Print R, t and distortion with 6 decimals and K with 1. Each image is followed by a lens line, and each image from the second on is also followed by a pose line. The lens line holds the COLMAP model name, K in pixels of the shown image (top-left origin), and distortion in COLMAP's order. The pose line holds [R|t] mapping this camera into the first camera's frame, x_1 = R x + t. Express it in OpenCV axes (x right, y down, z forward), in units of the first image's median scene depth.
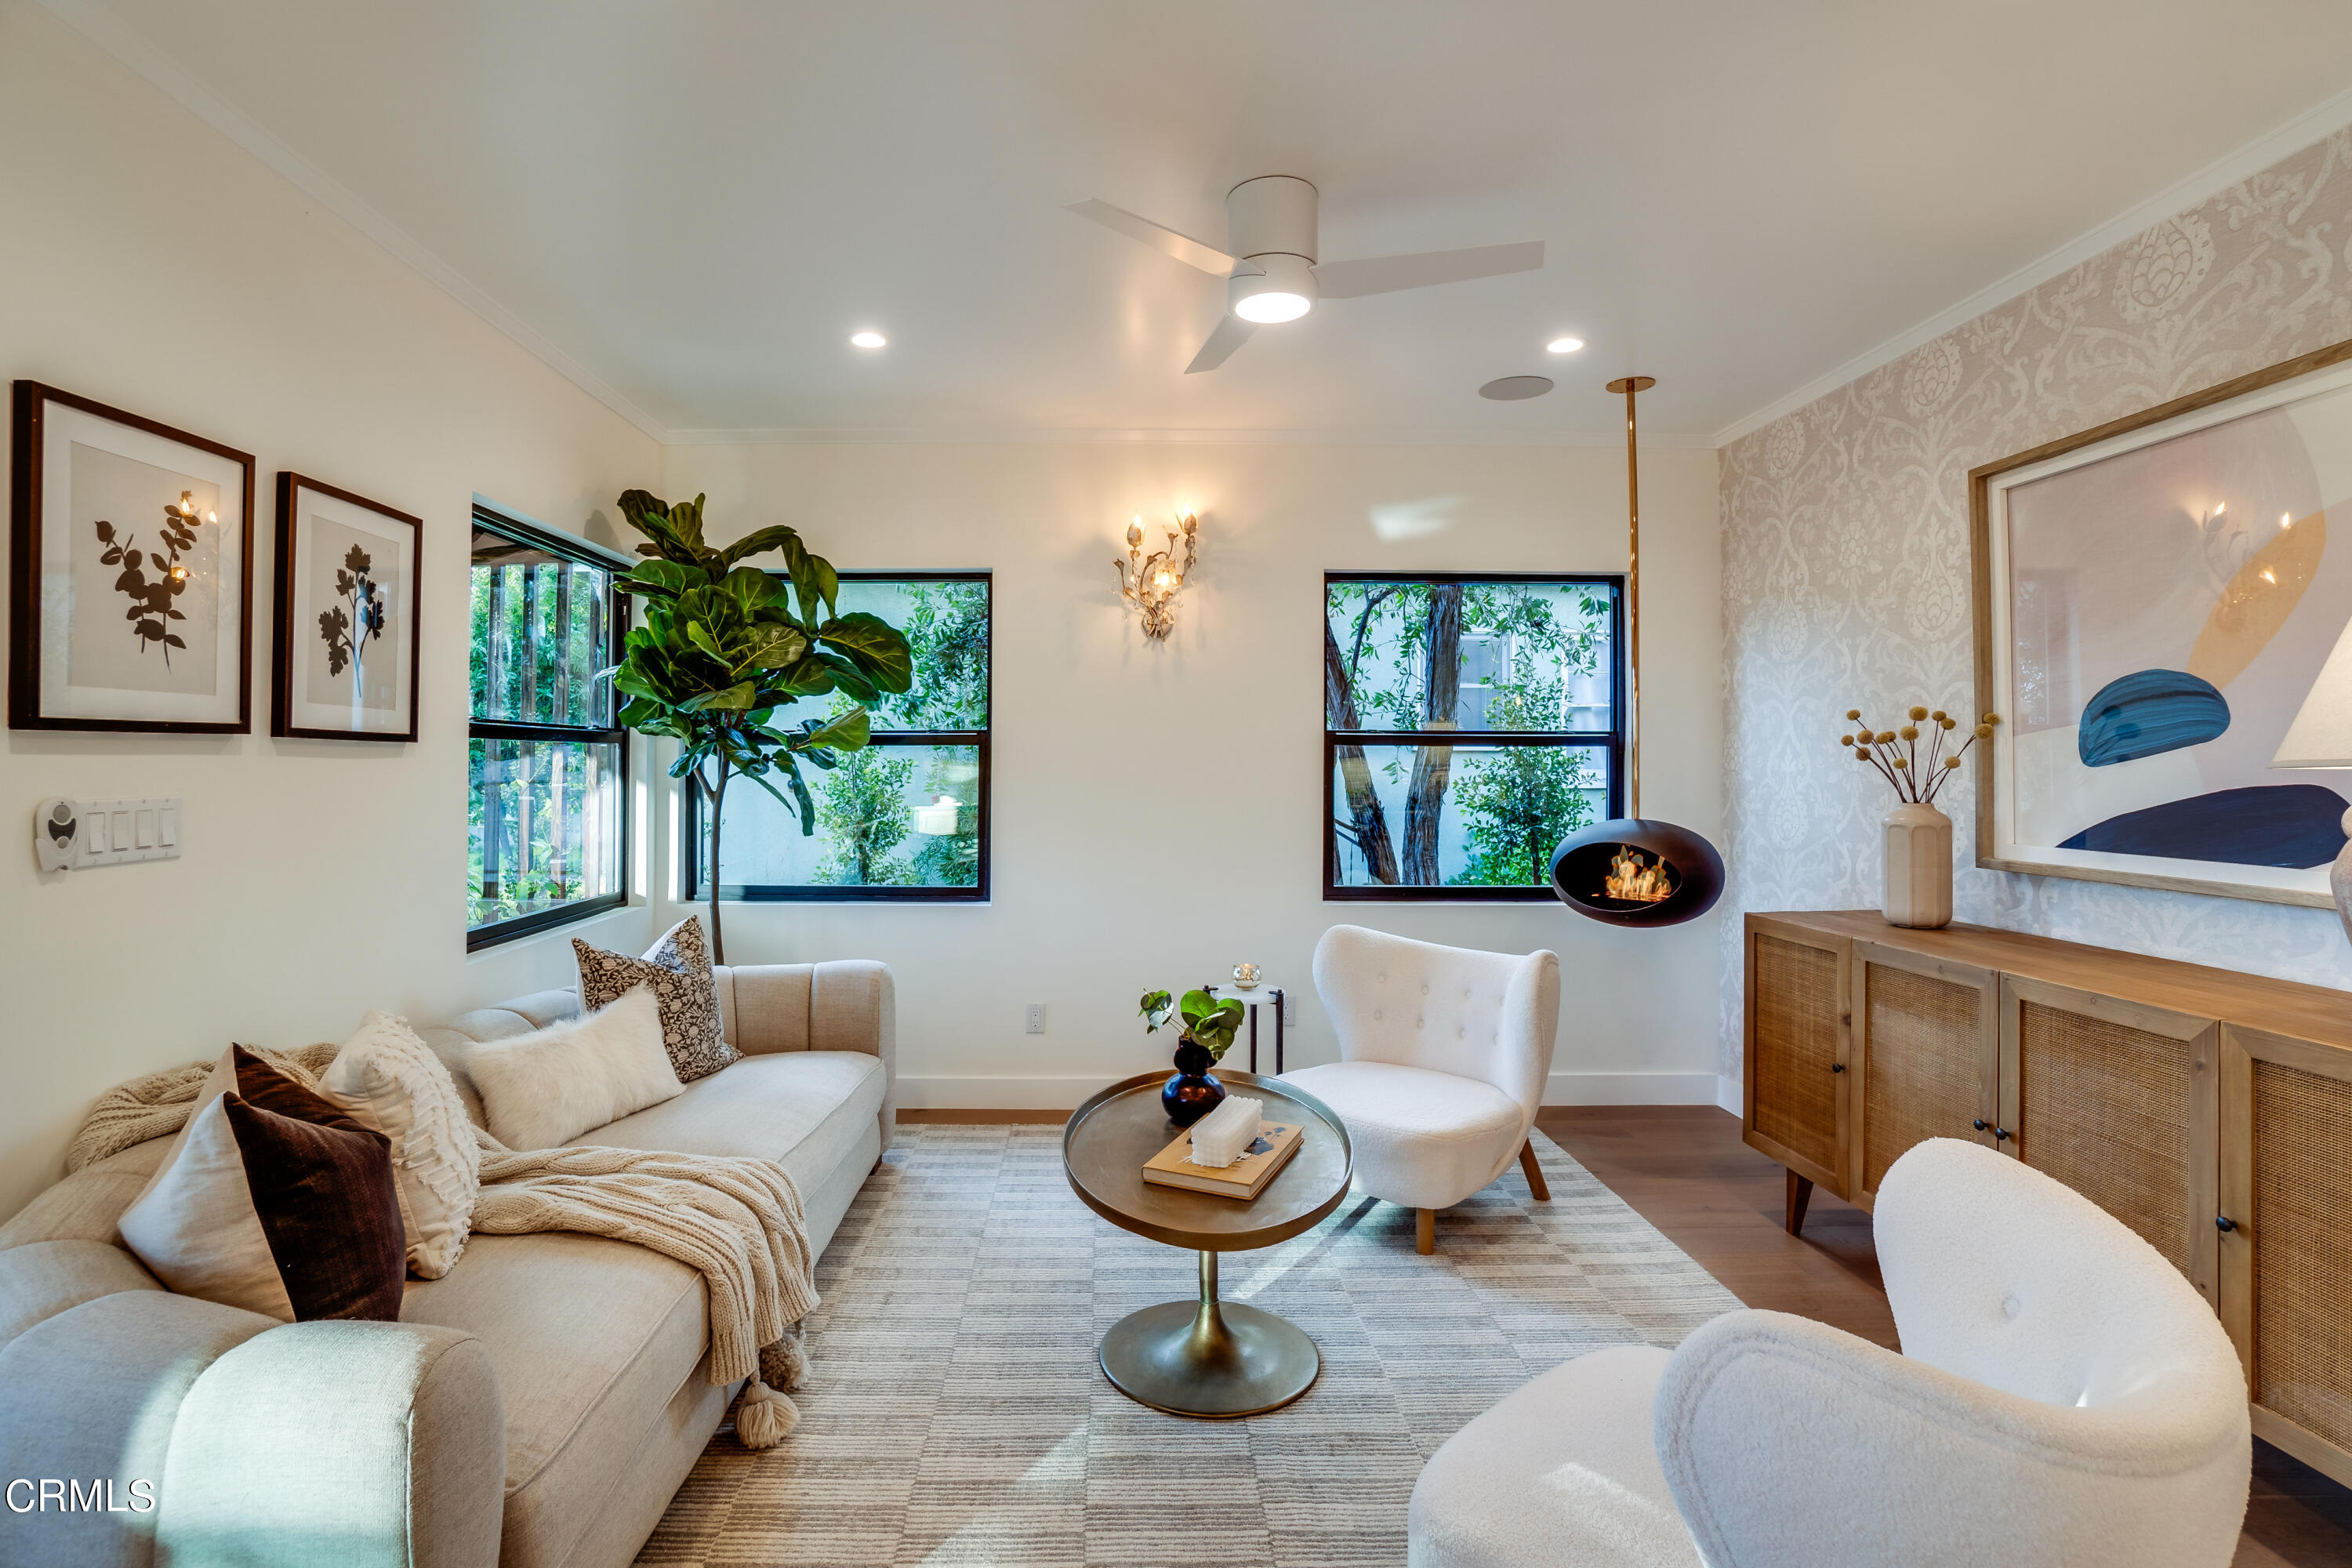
lens RADIAL K [[1130.3, 0, 1174.7], [0, 1130.3, 743.0], [0, 0, 1]] dist [-0.068441, 0.024086]
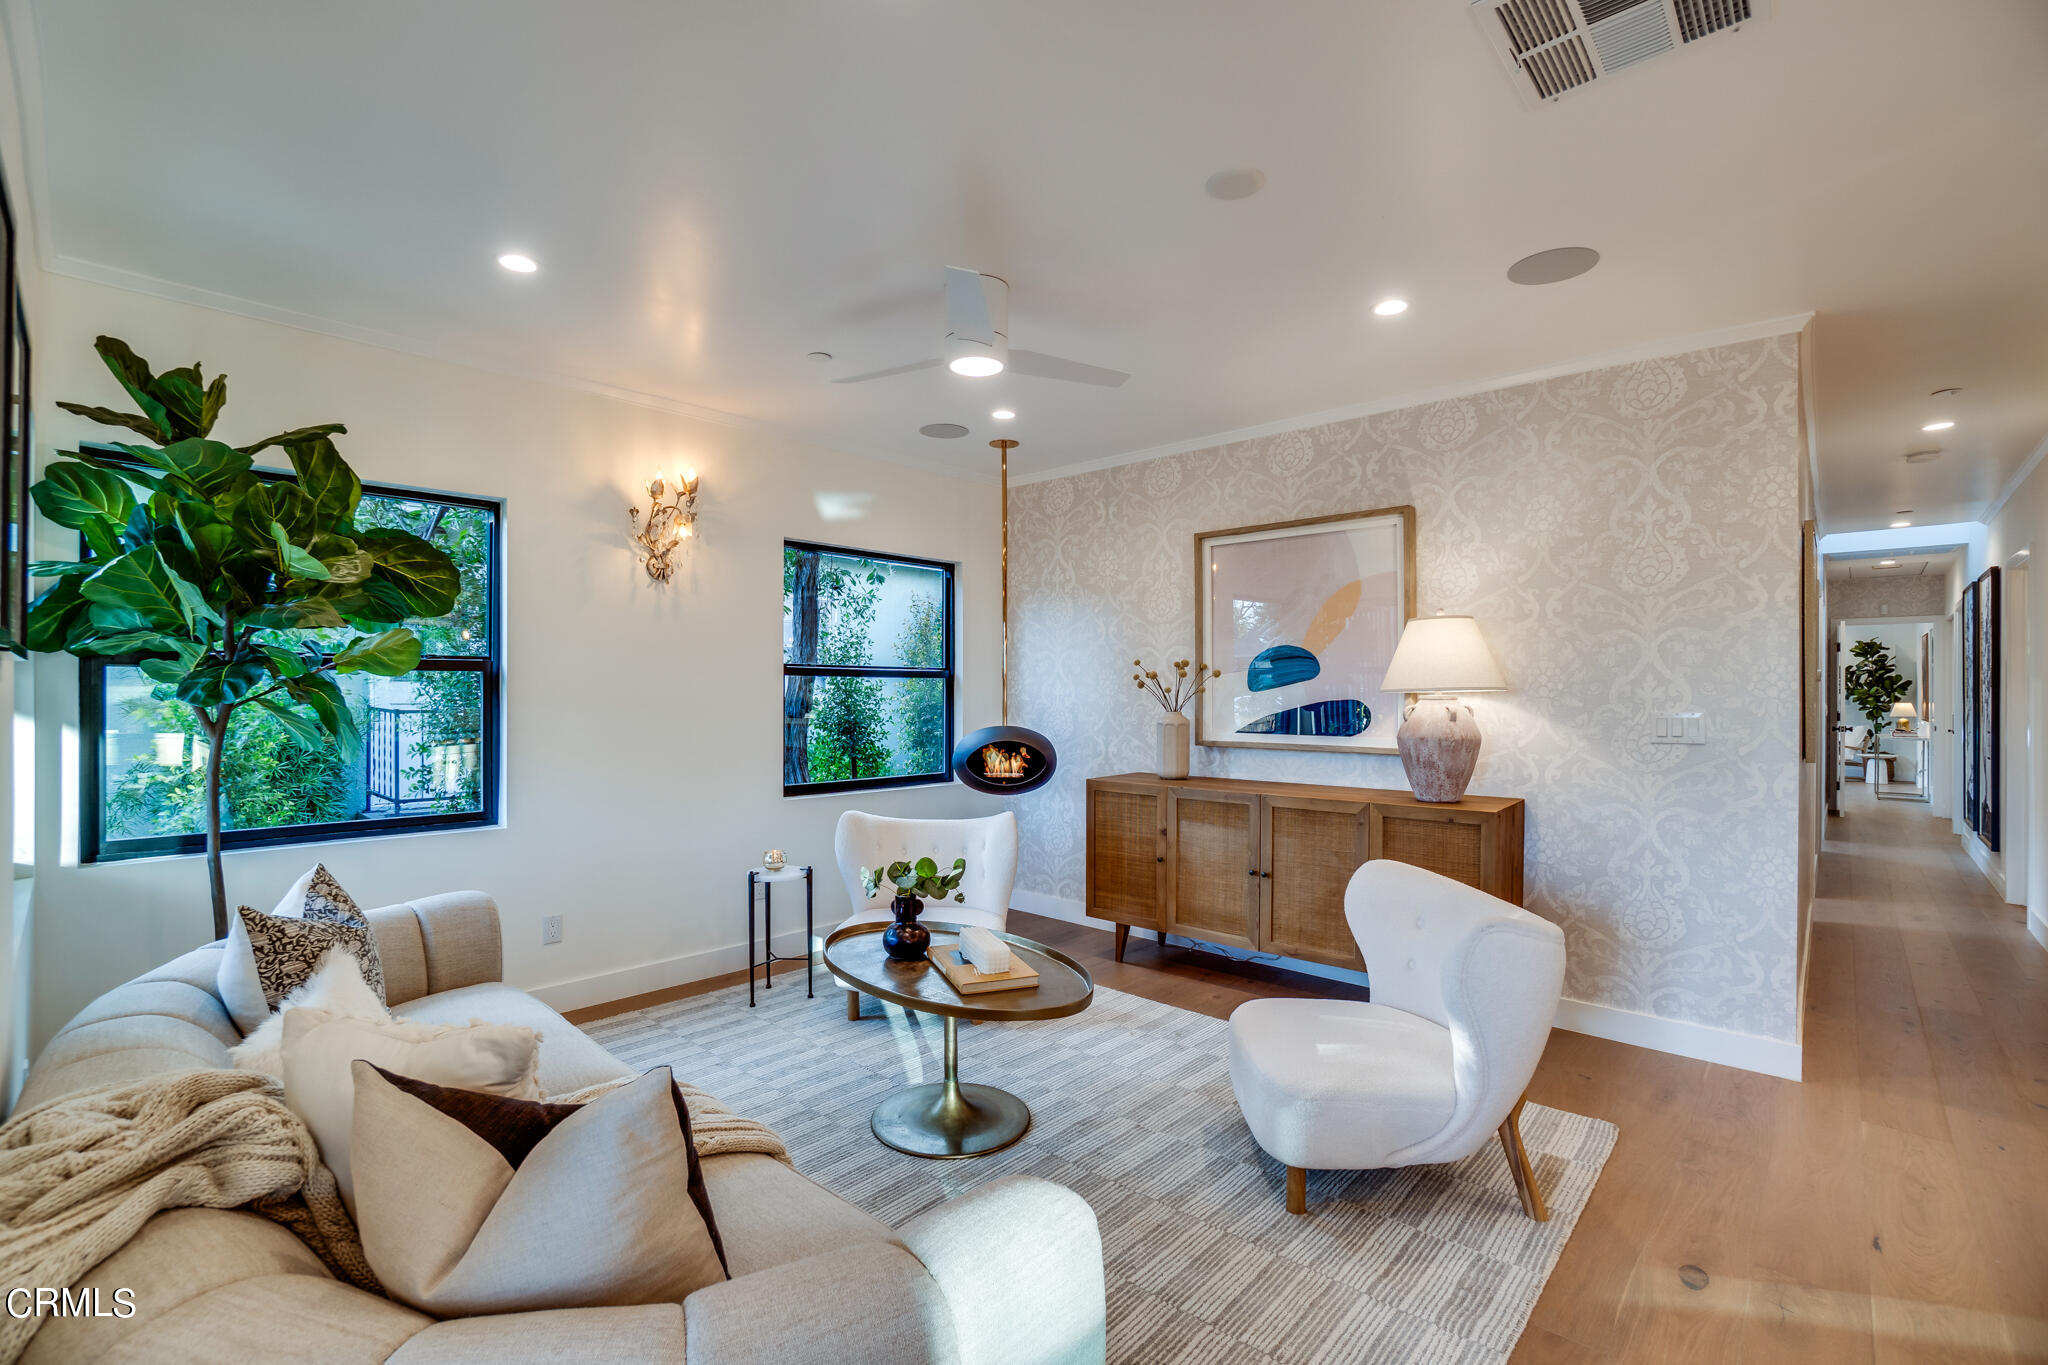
lens RADIAL K [[899.2, 0, 1024.0], [0, 899.2, 682.5], [0, 0, 1]] dist [-0.063203, 0.019327]
pose [[0.691176, 0.006199, 0.722660, -0.572476], [-0.013658, 0.999897, 0.004485, 0.002772], [-0.722557, -0.012970, 0.691190, 0.146222]]
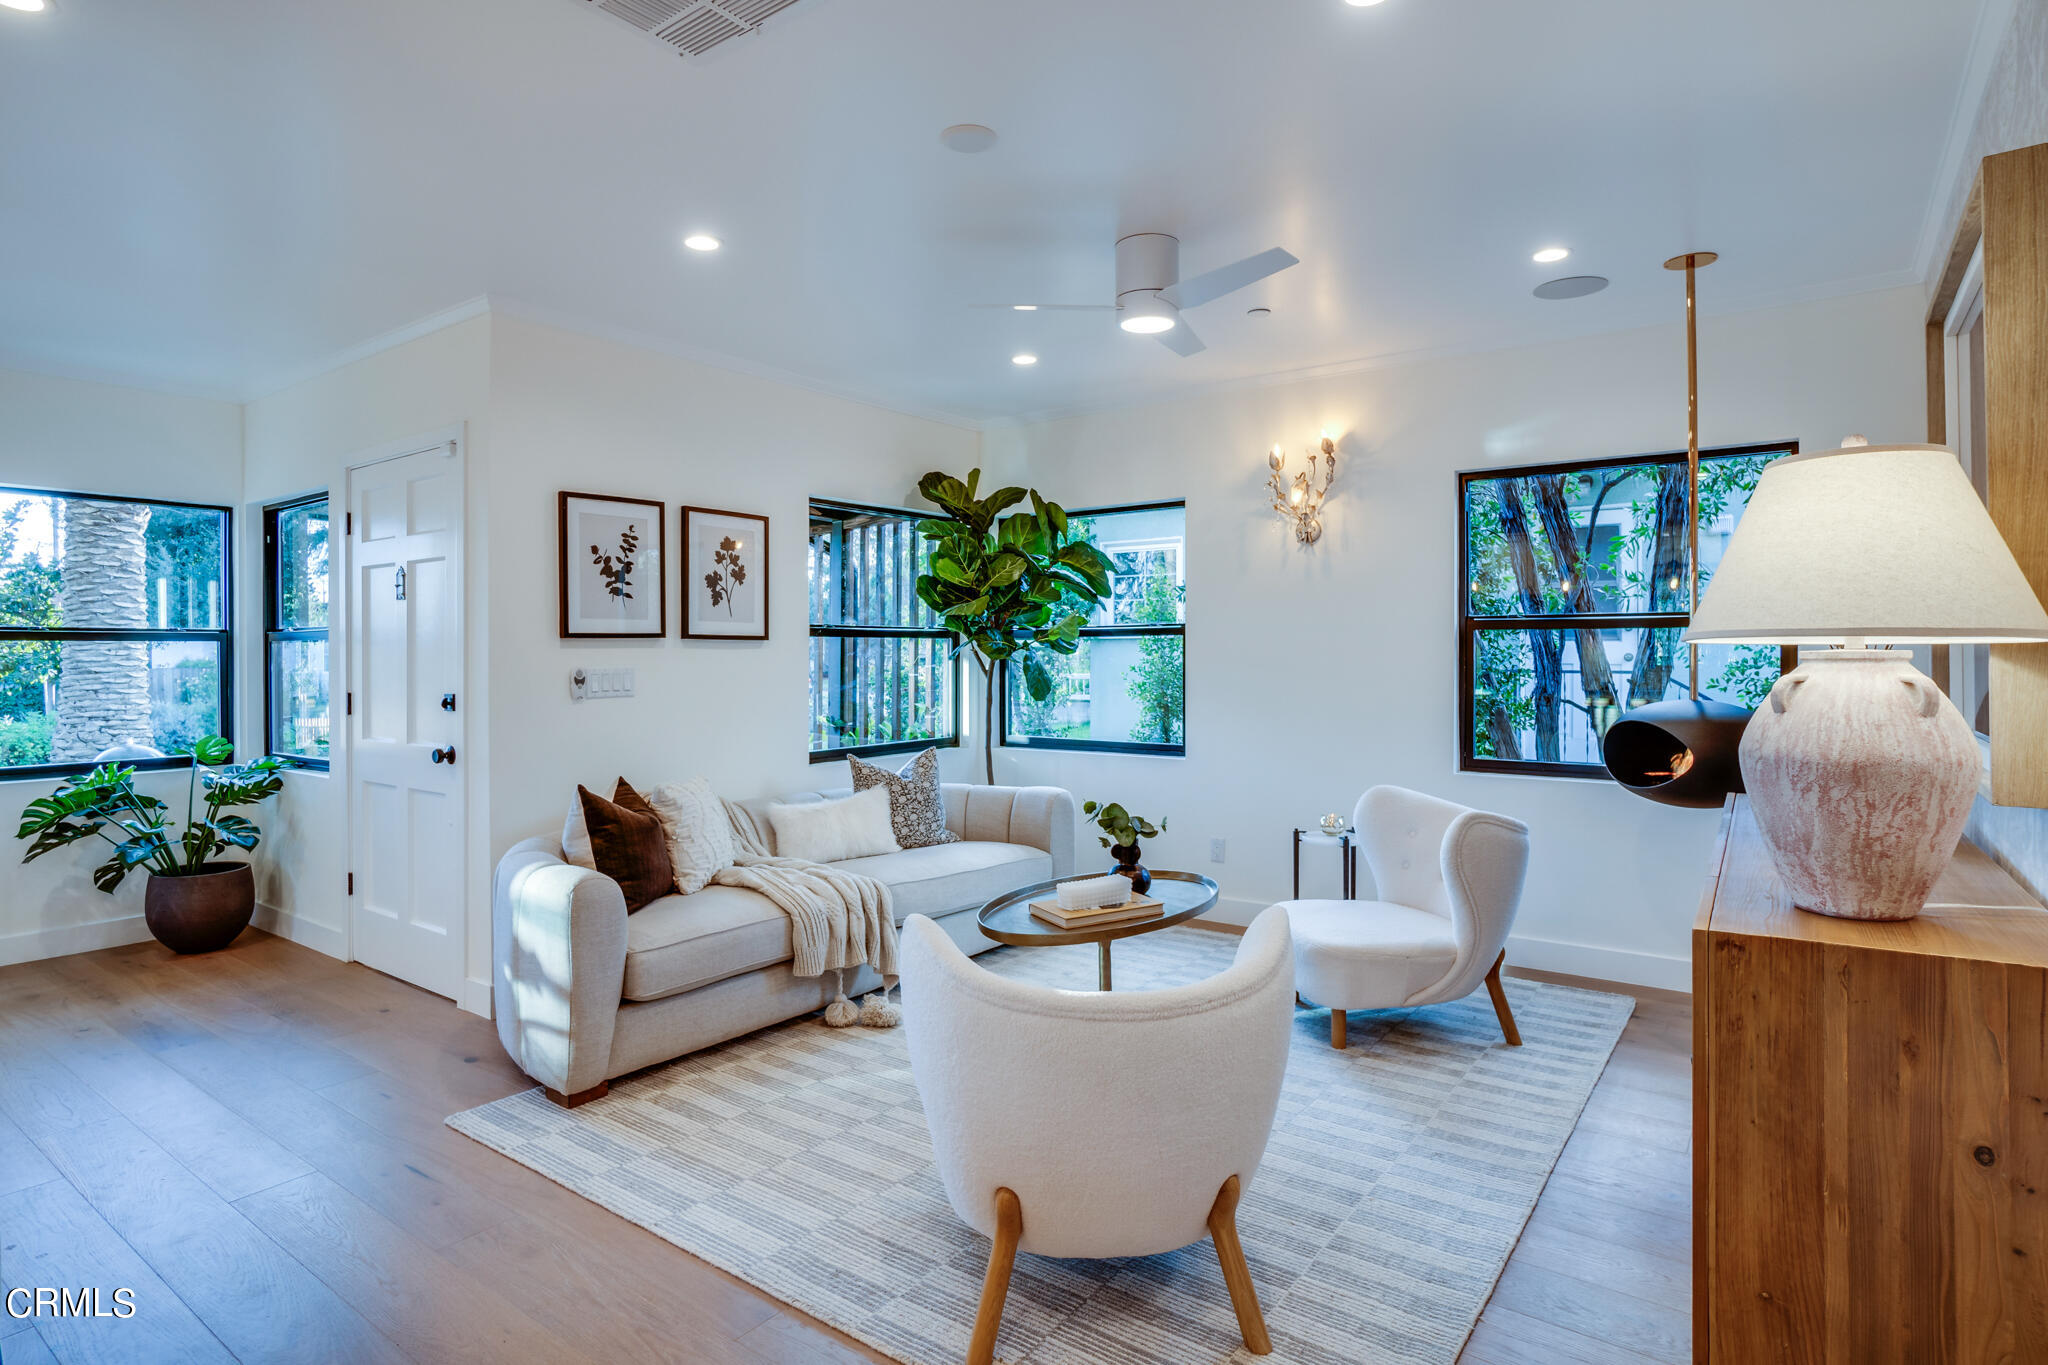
lens RADIAL K [[1102.1, 0, 1020.1], [0, 1102.1, 643.7], [0, 0, 1]] dist [-0.046129, 0.000049]
pose [[0.795858, -0.009725, -0.605405, 0.617852], [0.017509, 0.999823, 0.006956, 0.000024], [0.605230, -0.016136, 0.795887, -0.159681]]
